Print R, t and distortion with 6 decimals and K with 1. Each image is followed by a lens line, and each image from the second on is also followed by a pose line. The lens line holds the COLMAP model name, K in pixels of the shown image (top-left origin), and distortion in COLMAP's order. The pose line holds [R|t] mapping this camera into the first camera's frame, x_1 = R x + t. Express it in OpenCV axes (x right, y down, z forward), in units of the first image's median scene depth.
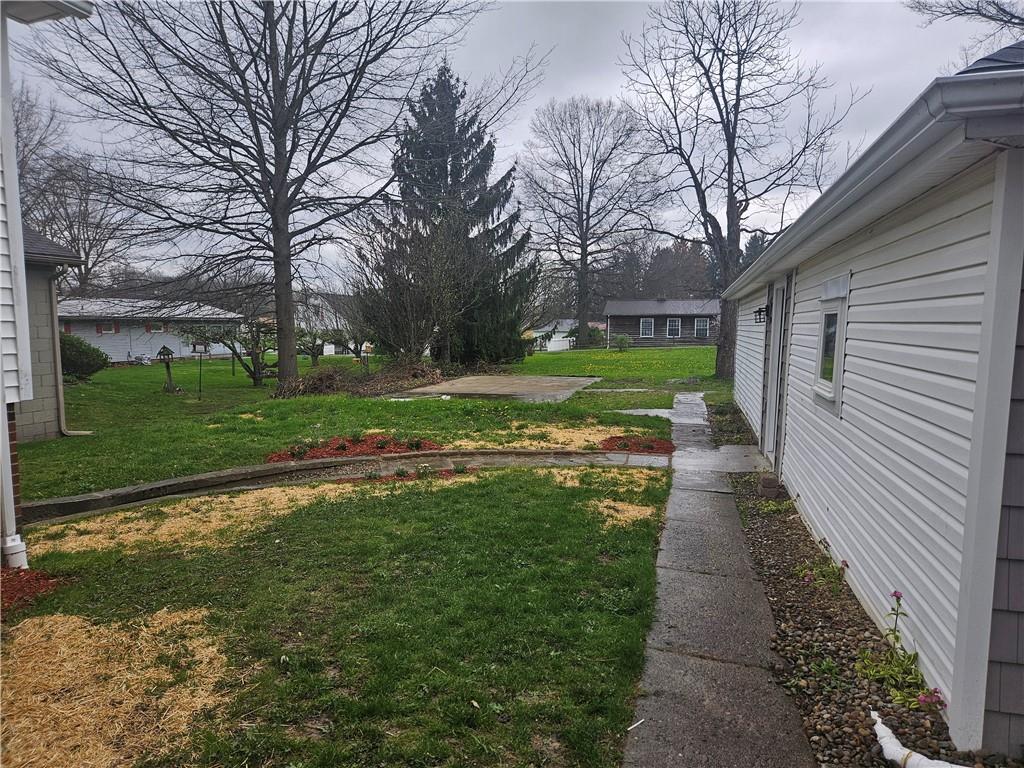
lens RADIAL K [[680.5, 0, 511.4], [0, 680.5, 351.7], [0, 0, 1]] dist [0.060263, -0.043655]
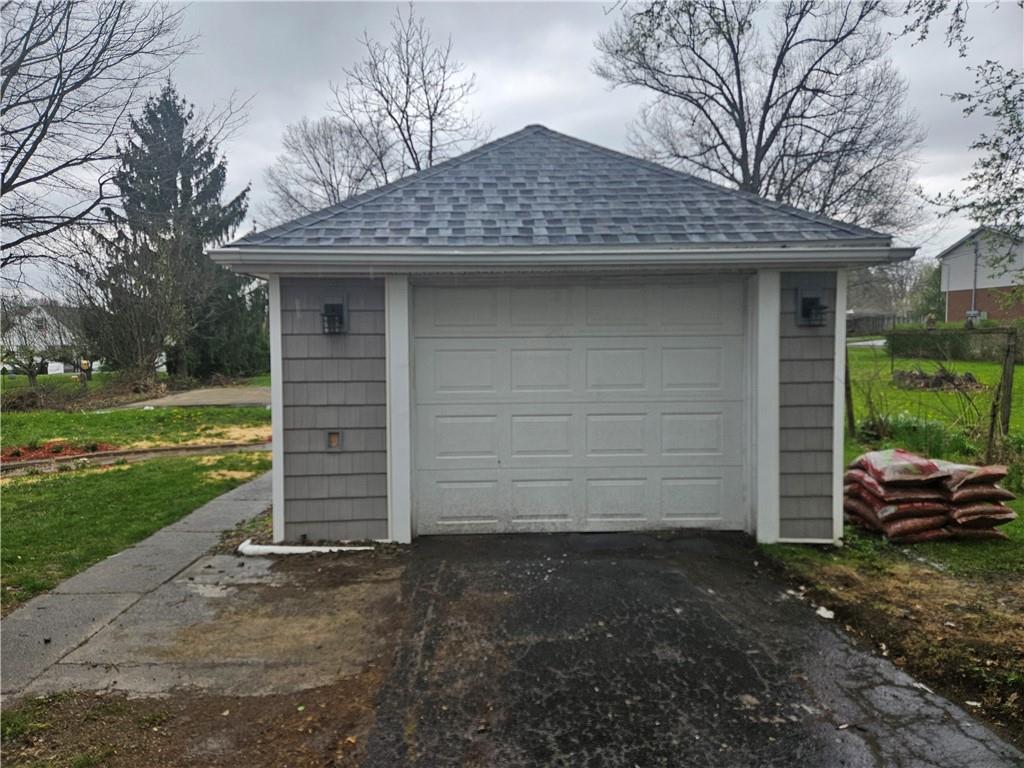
lens RADIAL K [[680.5, 0, 511.4], [0, 680.5, 351.7], [0, 0, 1]] dist [0.060263, -0.043655]
pose [[0.954010, -0.022829, 0.298903, 0.072672], [0.026897, 0.999593, -0.009504, 0.001358], [-0.298565, 0.017107, 0.954236, -0.128601]]
